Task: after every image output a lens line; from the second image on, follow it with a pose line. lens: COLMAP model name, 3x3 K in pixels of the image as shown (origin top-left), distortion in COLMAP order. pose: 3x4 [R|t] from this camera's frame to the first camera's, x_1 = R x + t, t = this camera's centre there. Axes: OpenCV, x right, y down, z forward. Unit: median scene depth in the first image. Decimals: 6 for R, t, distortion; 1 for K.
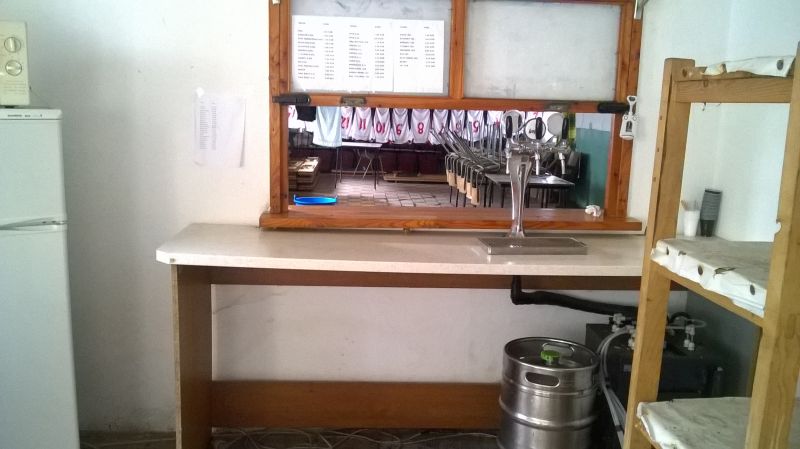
lens RADIAL K [[707.8, 0, 400.0], [0, 707.8, 224.5], [0, 0, 1]] dist [0.061424, -0.166111]
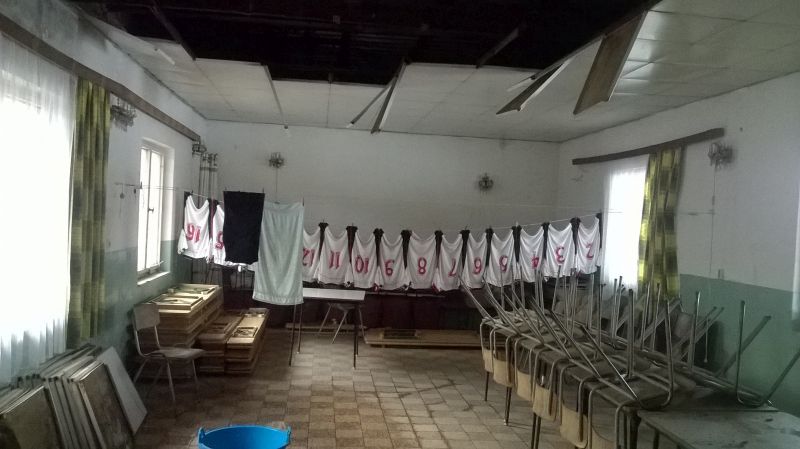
lens RADIAL K [[707.8, 0, 400.0], [0, 707.8, 224.5], [0, 0, 1]] dist [0.061424, -0.166111]
pose [[0.998341, 0.009666, 0.056763, -0.029847], [-0.000593, 0.987485, -0.157714, -0.070147], [-0.057577, 0.157419, 0.985852, 0.341249]]
